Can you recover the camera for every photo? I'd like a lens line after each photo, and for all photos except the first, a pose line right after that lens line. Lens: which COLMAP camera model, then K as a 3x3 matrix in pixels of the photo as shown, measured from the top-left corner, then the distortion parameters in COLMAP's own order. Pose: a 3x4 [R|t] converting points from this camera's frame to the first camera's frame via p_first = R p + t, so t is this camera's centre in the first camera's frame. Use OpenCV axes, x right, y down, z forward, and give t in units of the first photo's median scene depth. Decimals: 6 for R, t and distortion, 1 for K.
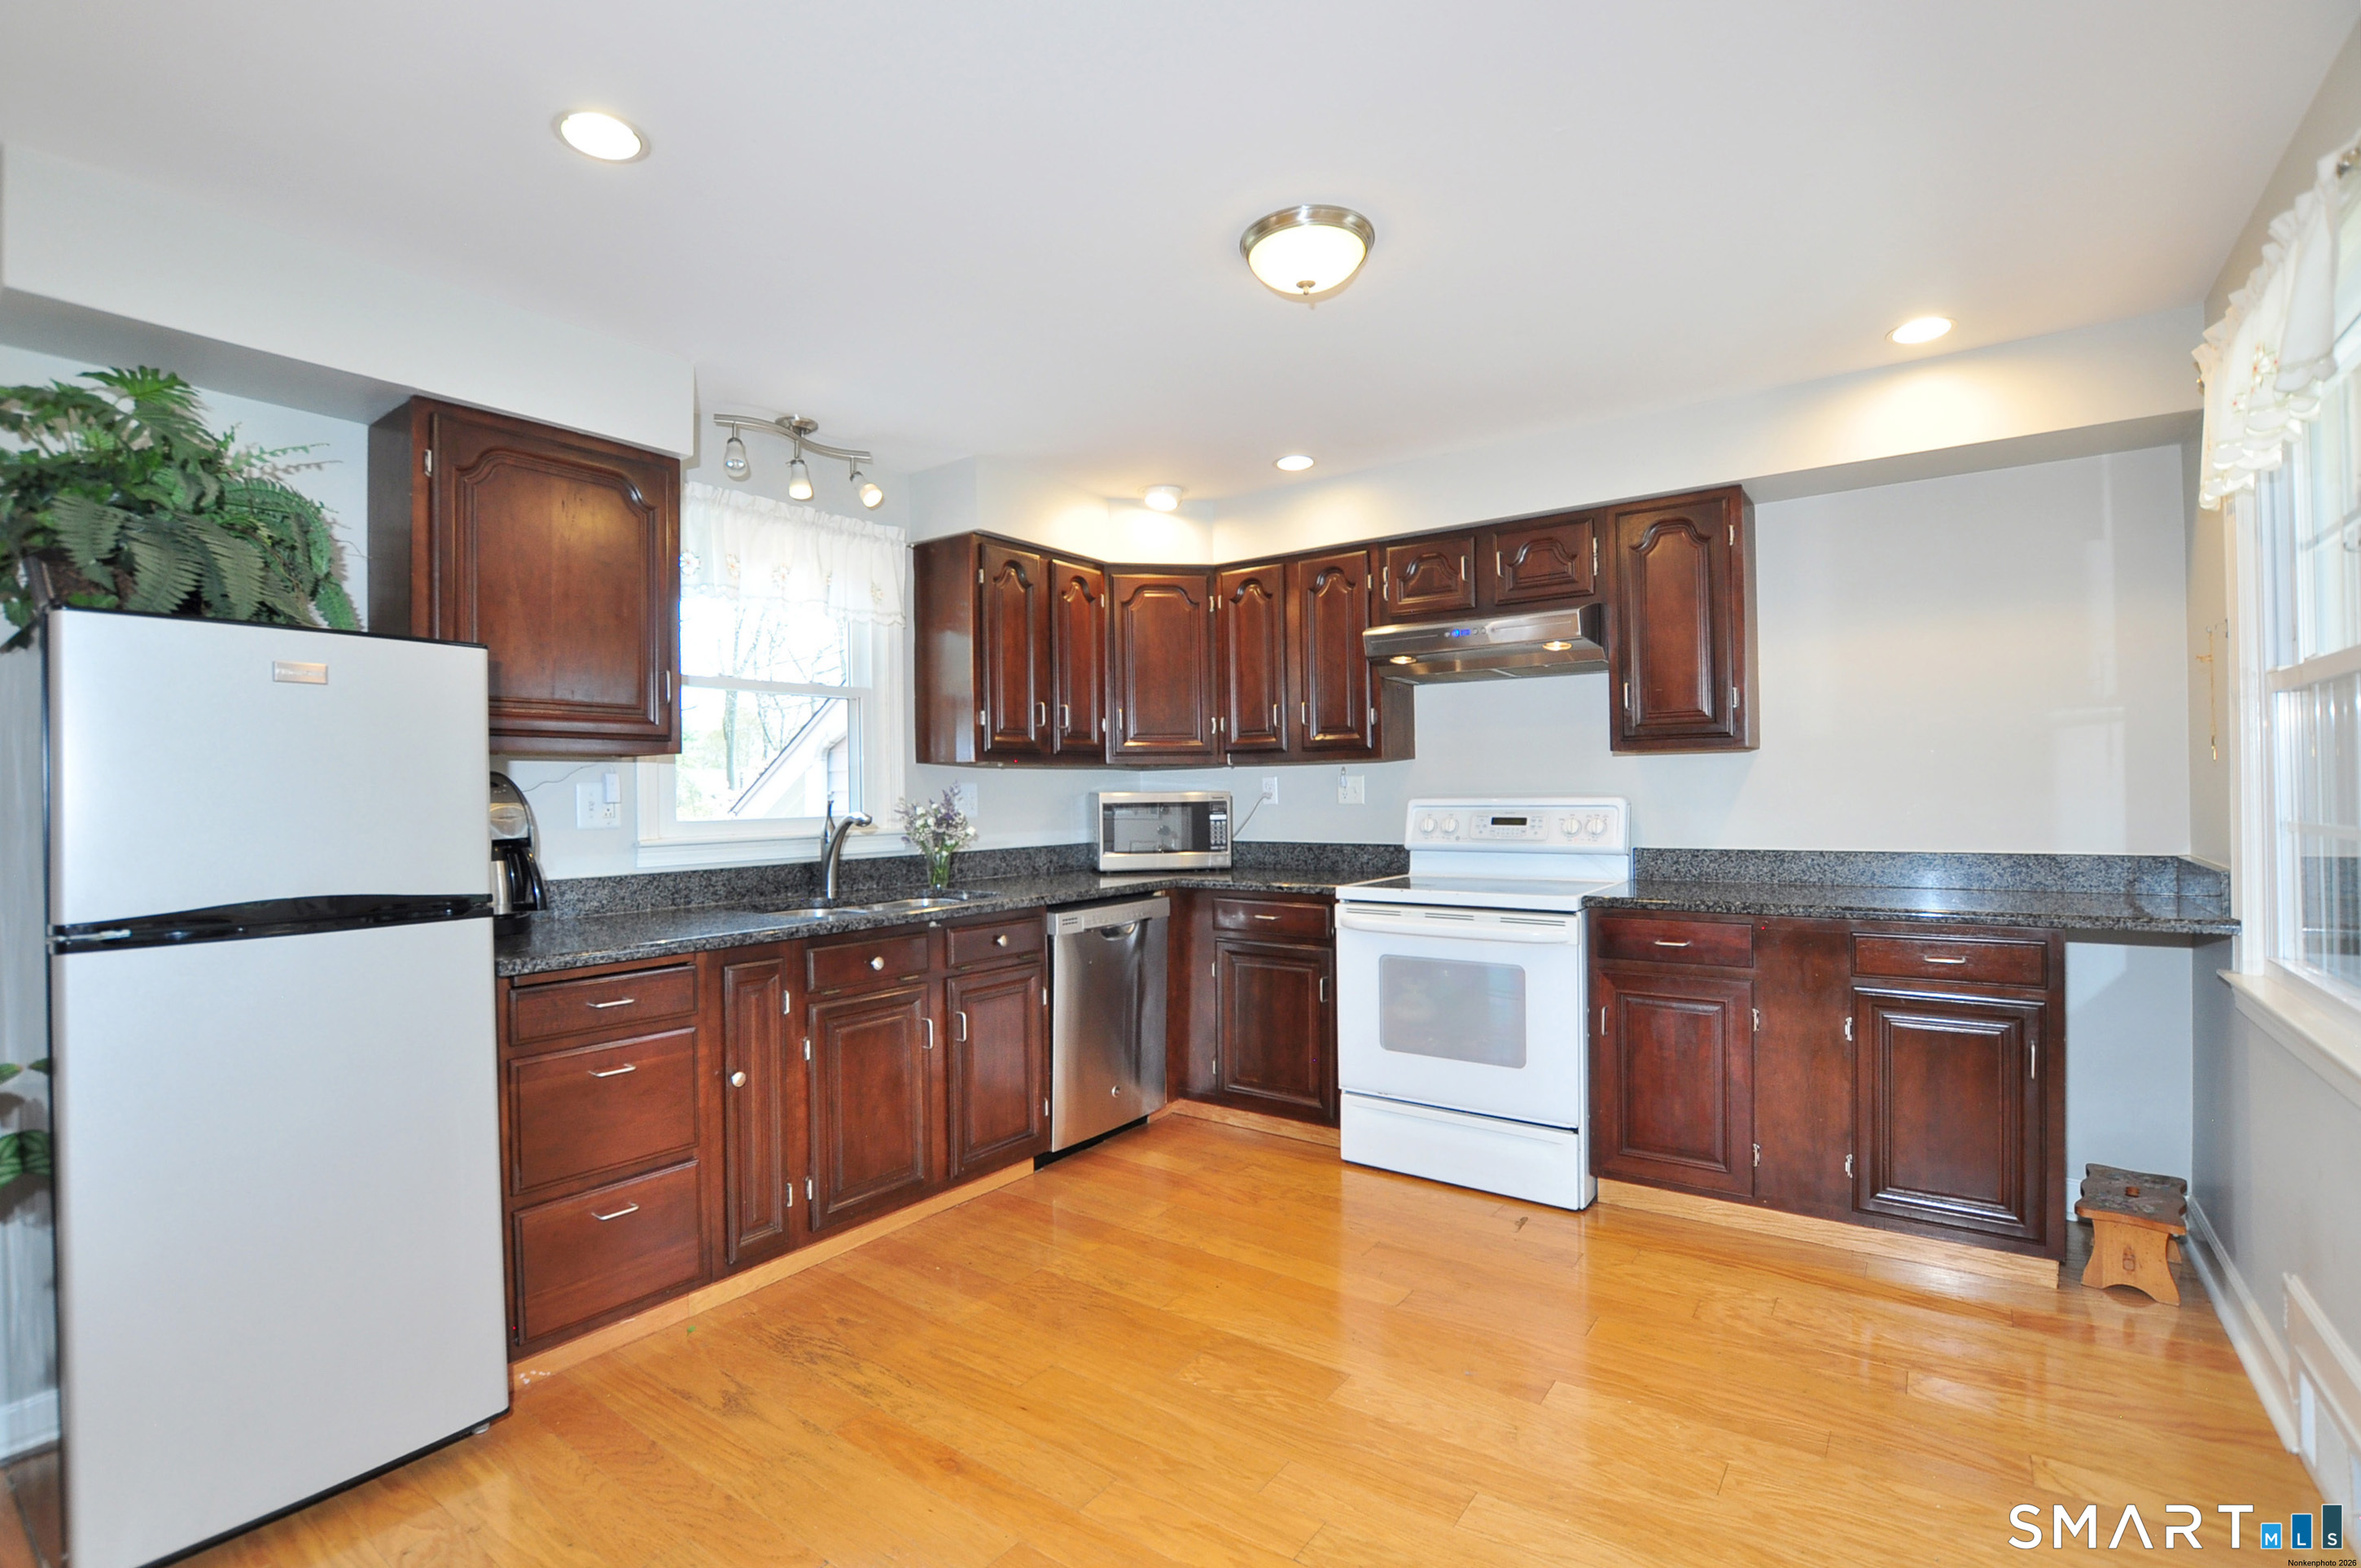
lens RADIAL K [[1071.2, 0, 1173.0], [0, 1071.2, 779.4], [0, 0, 1]] dist [-0.018674, 0.000043]
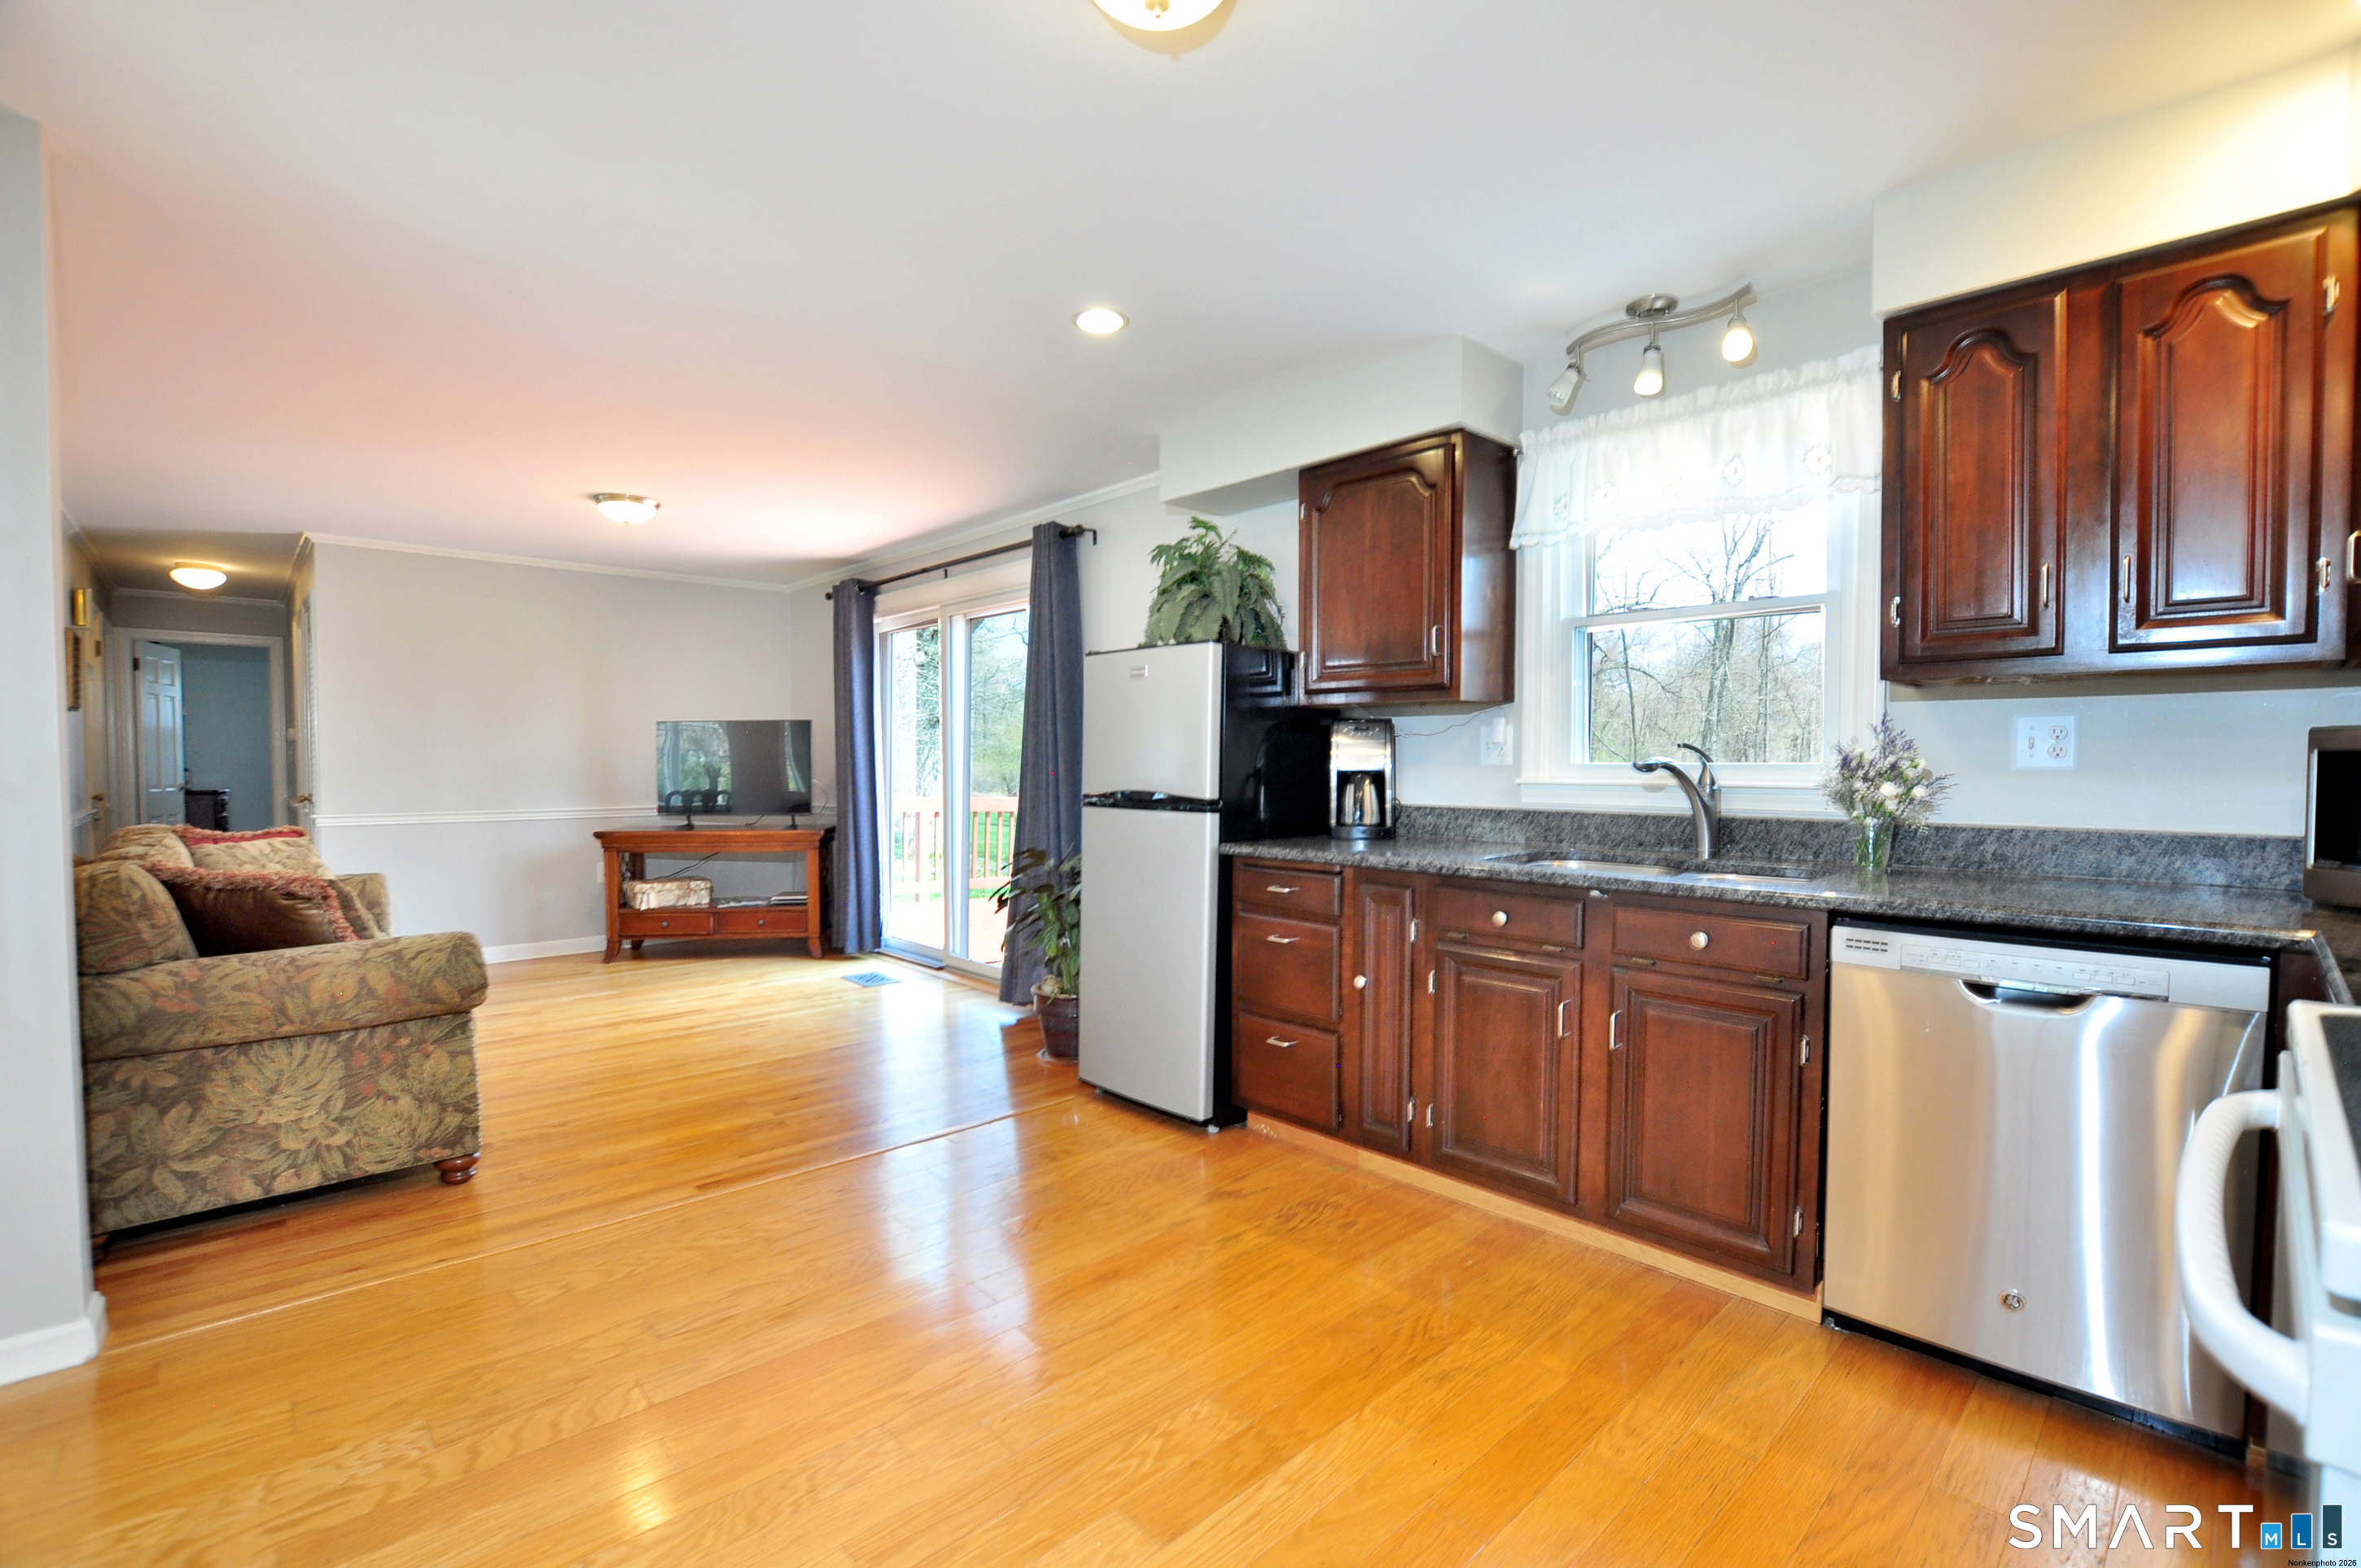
lens RADIAL K [[1056.7, 0, 1189.8], [0, 1056.7, 790.5], [0, 0, 1]] dist [-0.013311, 0.000240]
pose [[-0.172501, 0.040264, -0.984186, 0.525731], [0.011574, 0.999178, 0.038849, 0.019784], [0.984941, -0.004689, -0.172825, 0.721123]]
